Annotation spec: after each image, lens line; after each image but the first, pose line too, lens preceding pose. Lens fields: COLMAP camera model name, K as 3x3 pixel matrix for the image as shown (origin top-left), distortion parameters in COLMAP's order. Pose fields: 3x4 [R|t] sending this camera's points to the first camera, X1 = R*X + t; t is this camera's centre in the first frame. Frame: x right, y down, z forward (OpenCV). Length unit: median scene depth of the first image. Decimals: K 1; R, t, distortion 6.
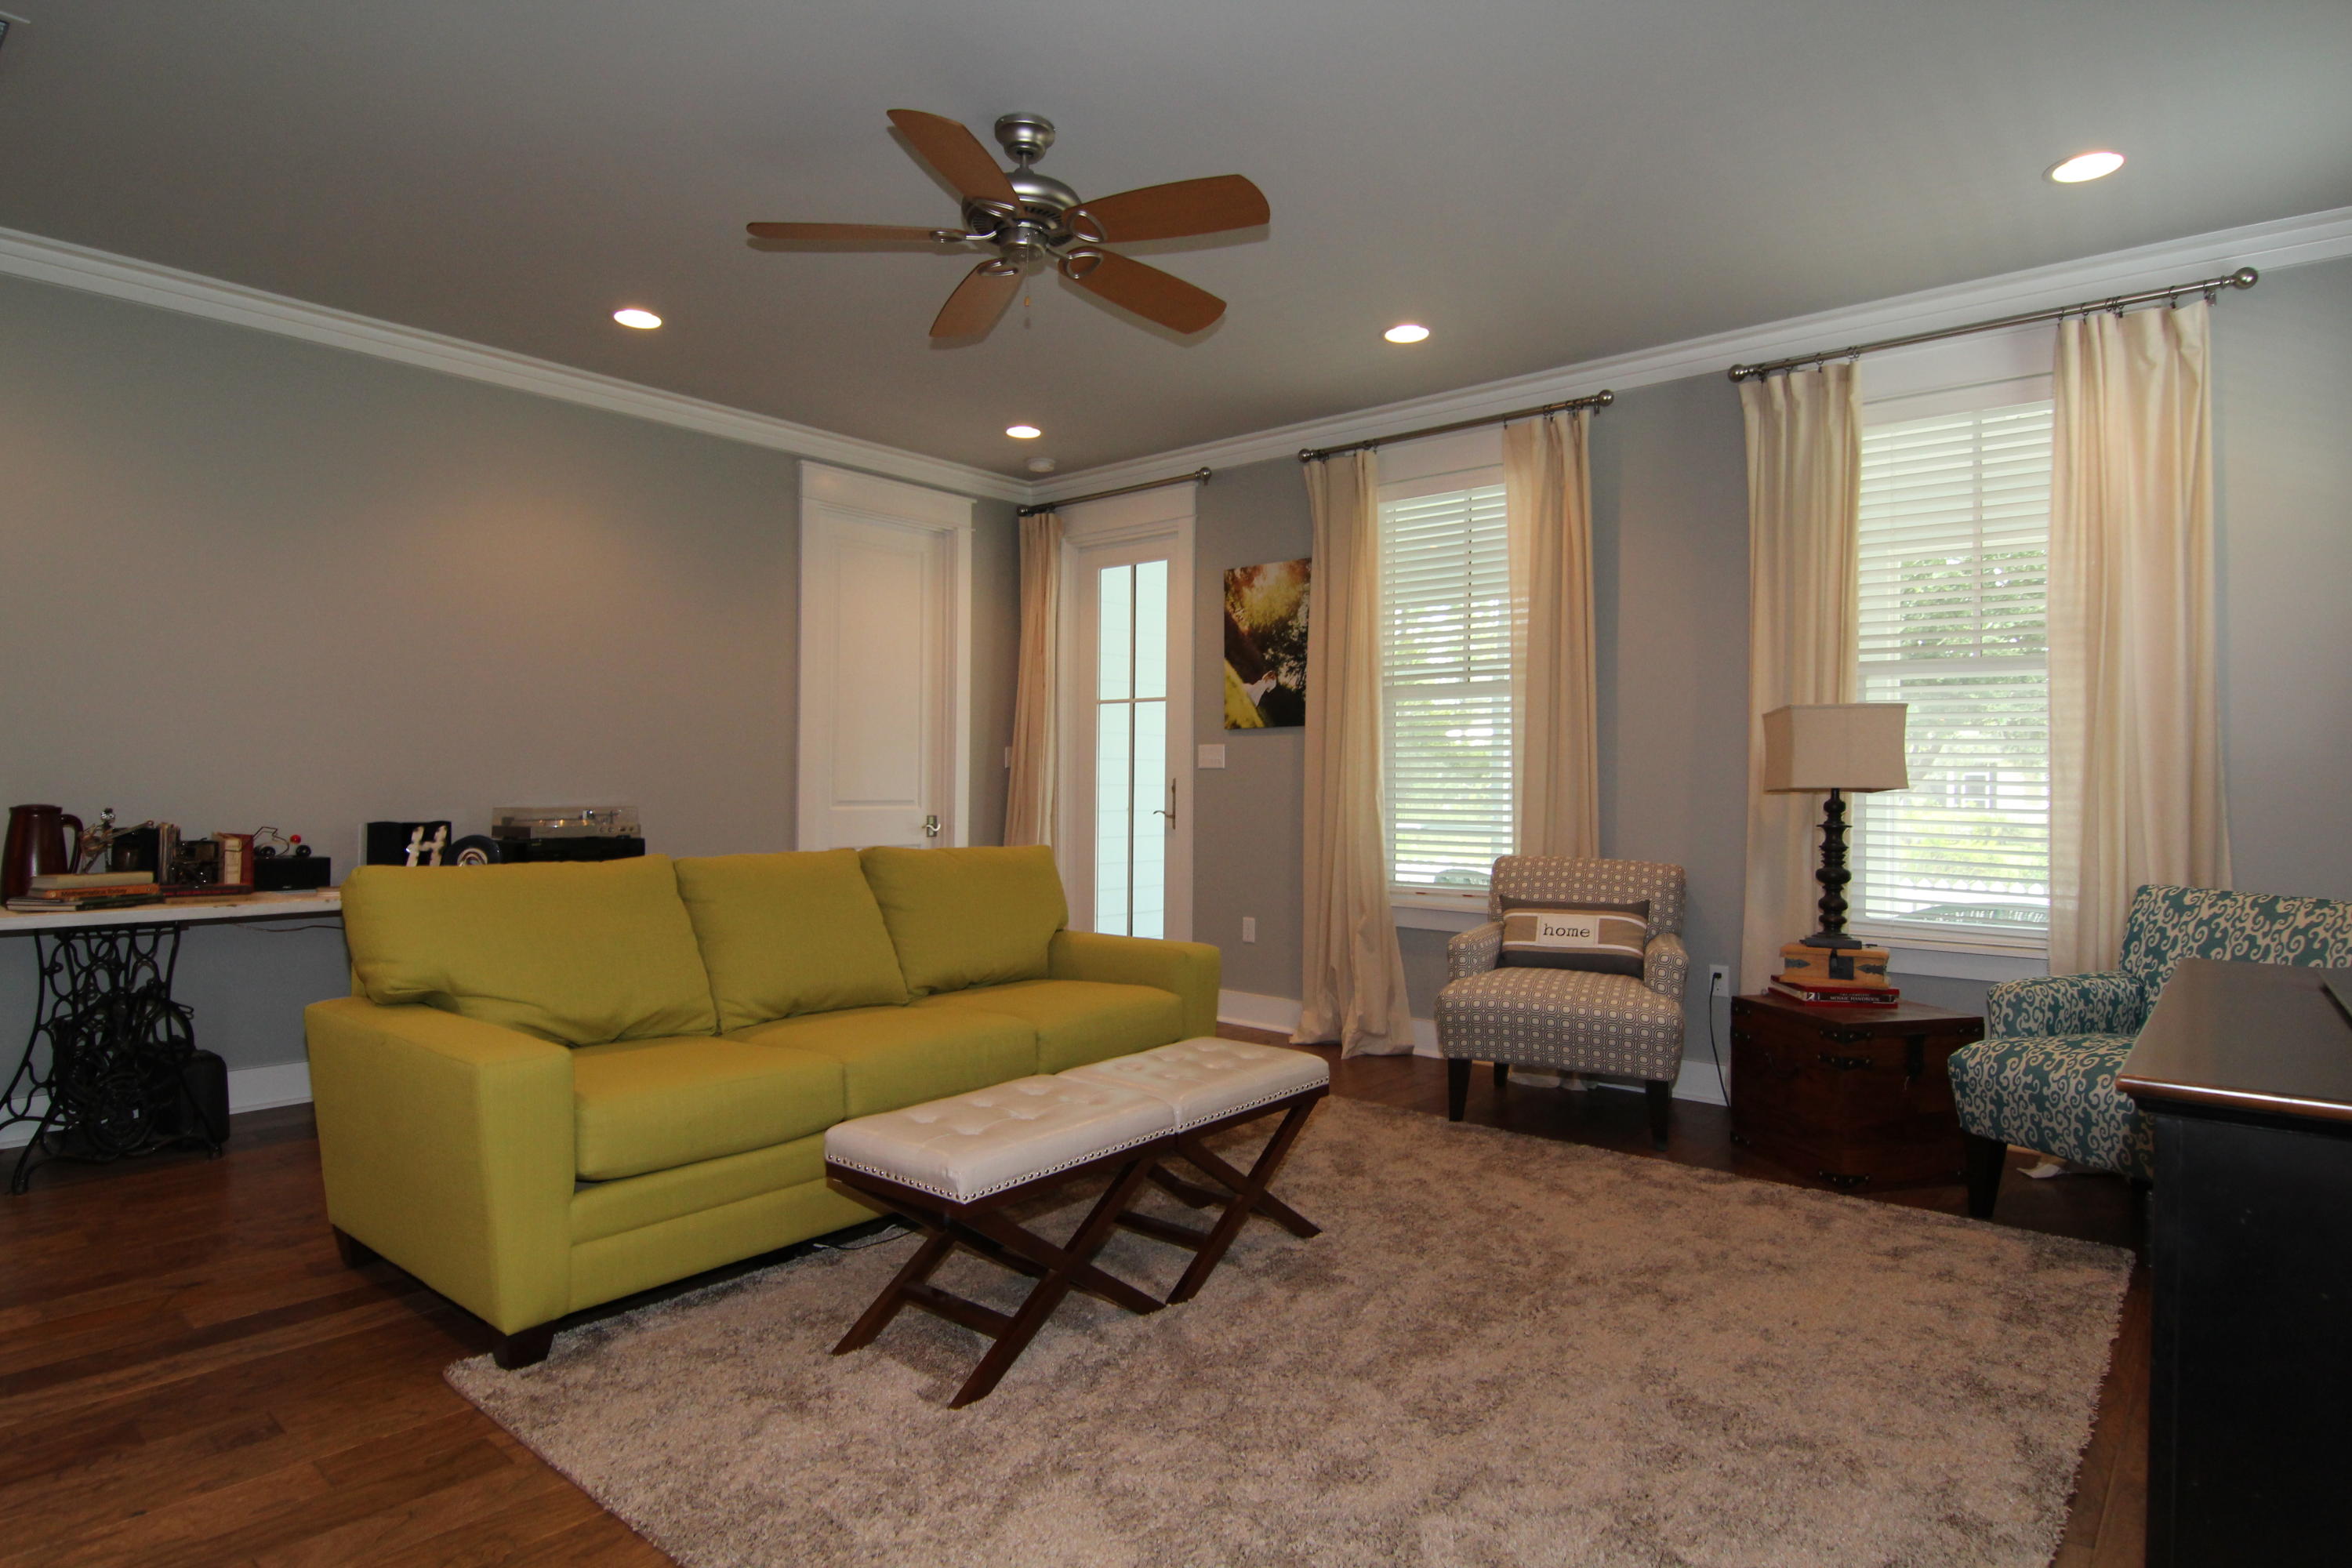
lens RADIAL K [[1272.2, 0, 1166.0], [0, 1272.2, 778.6], [0, 0, 1]] dist [-0.004383, -0.012260]
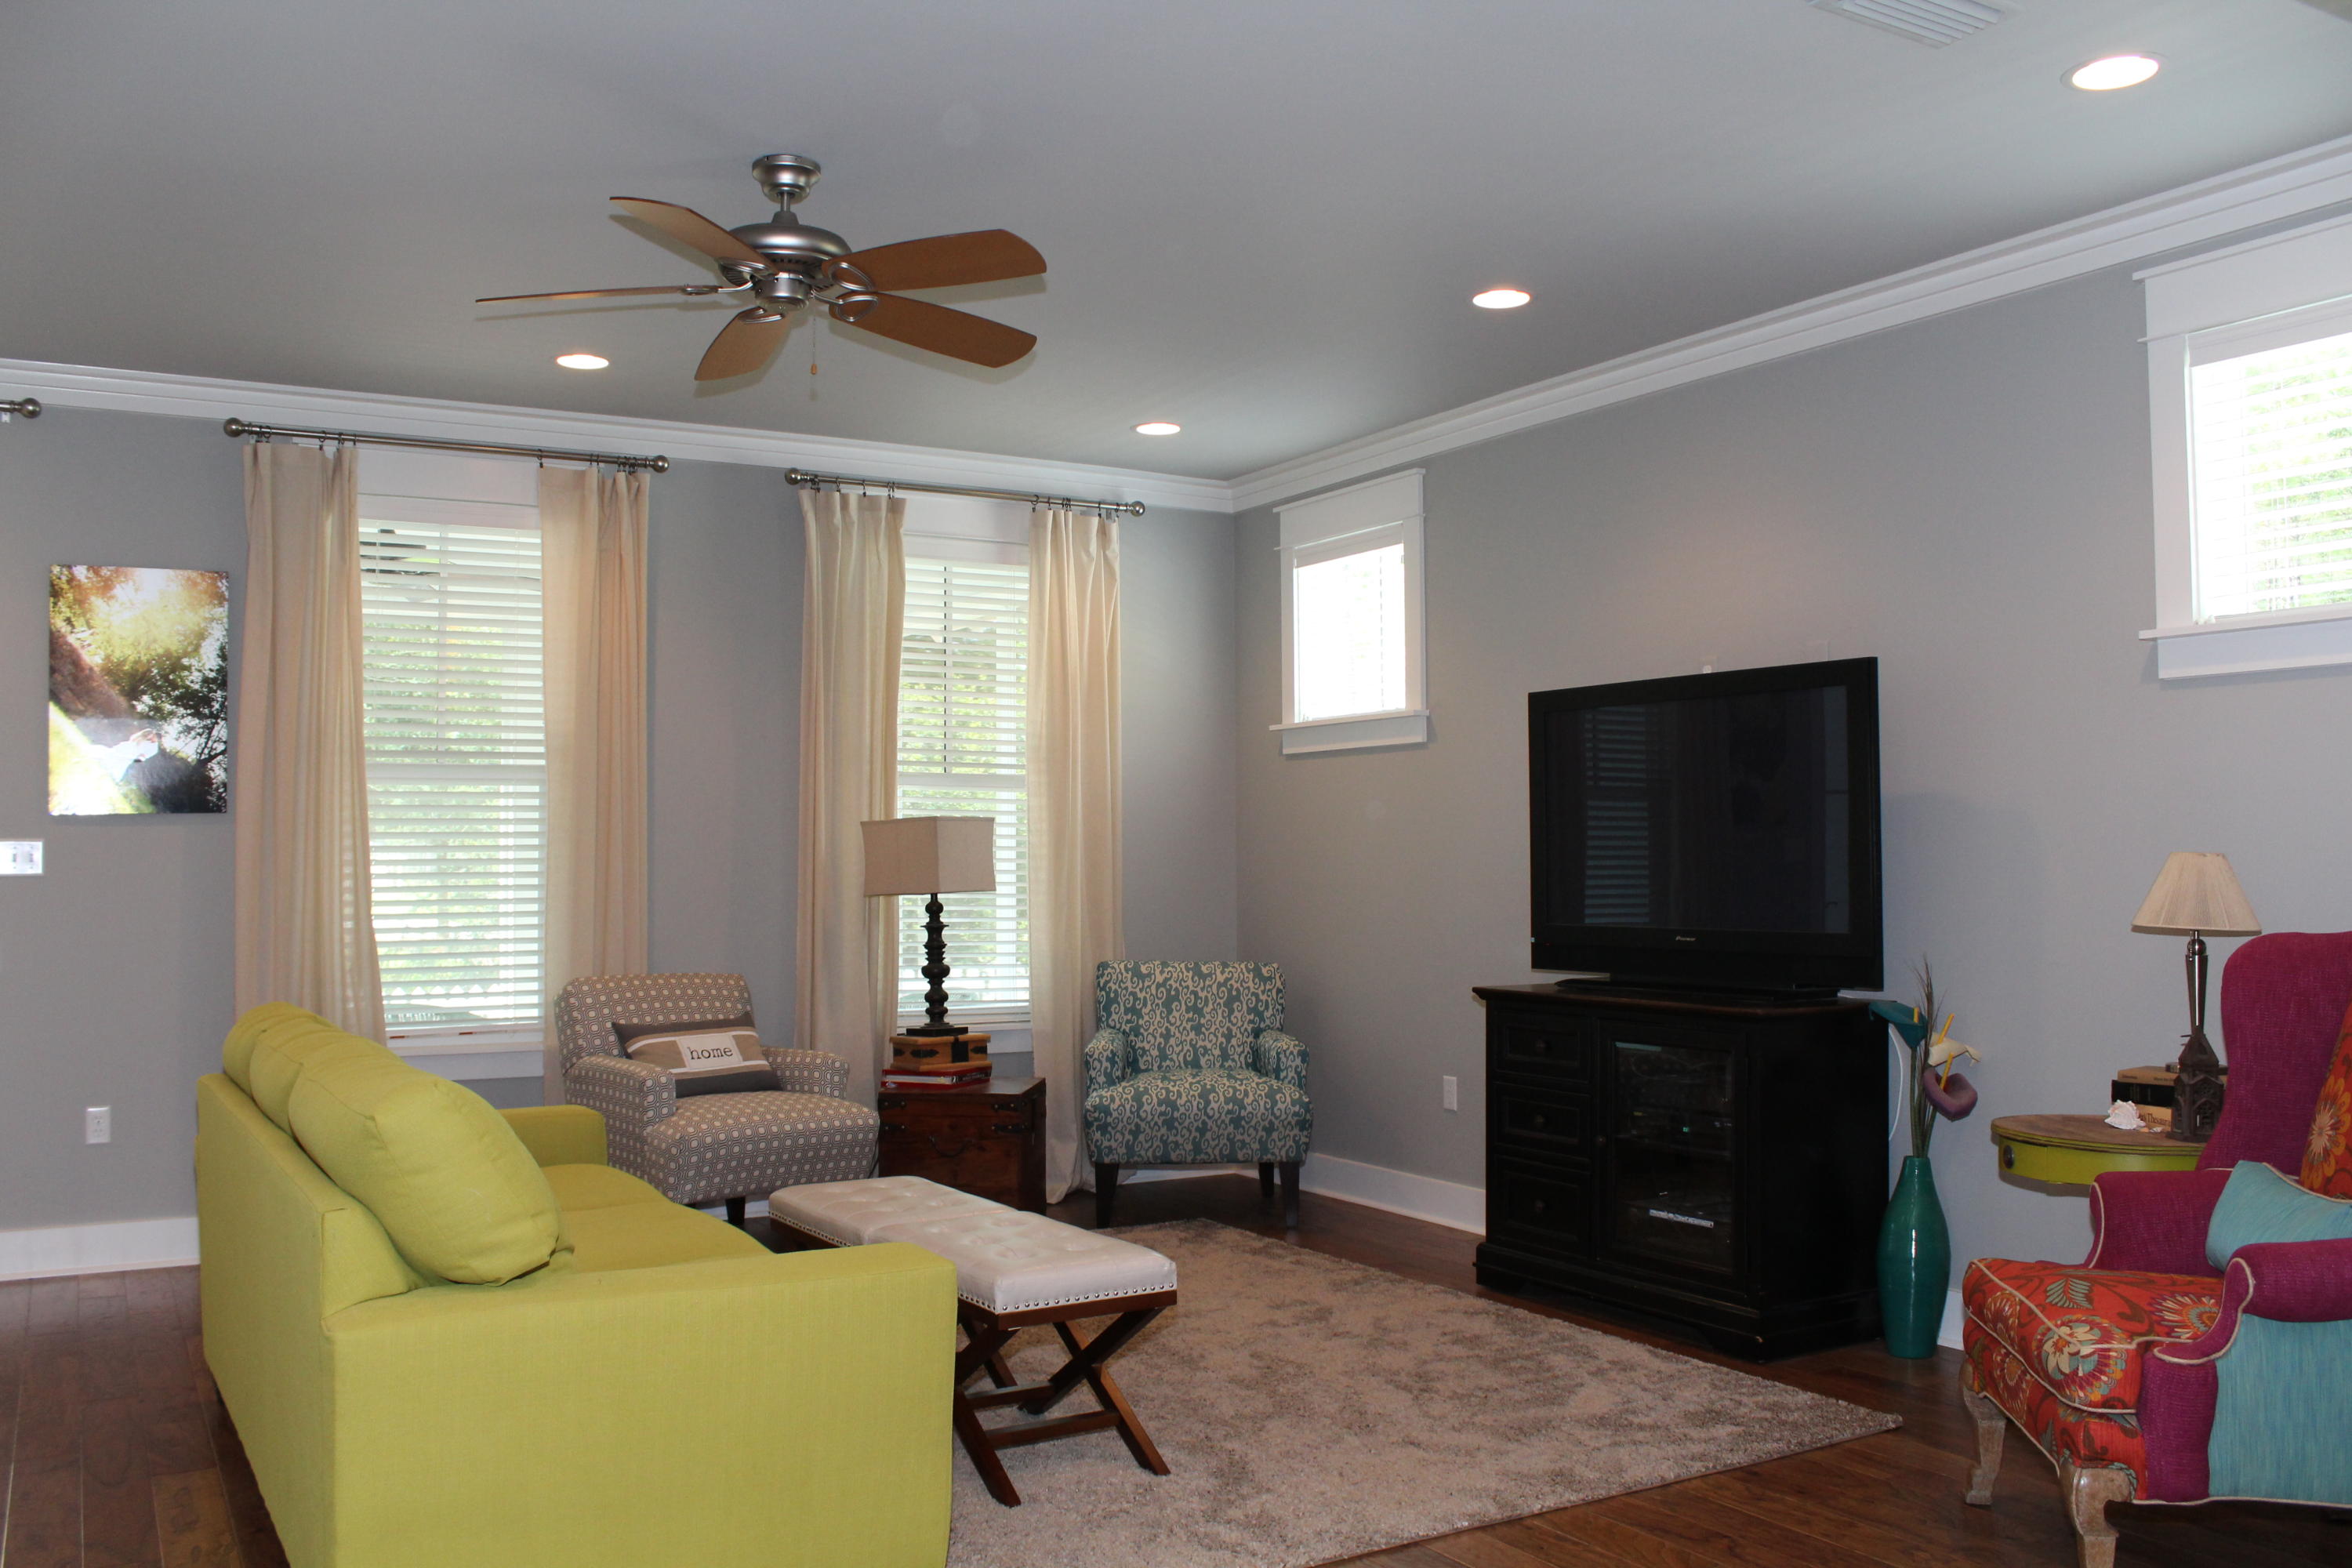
lens RADIAL K [[1975.1, 0, 1170.9], [0, 1975.1, 798.2], [0, 0, 1]] dist [-0.175406, 0.159911]
pose [[0.330246, 0.021137, 0.943658, -1.112908], [0.006573, 0.999673, -0.024692, -0.032576], [-0.943872, 0.014357, 0.329999, 0.266791]]
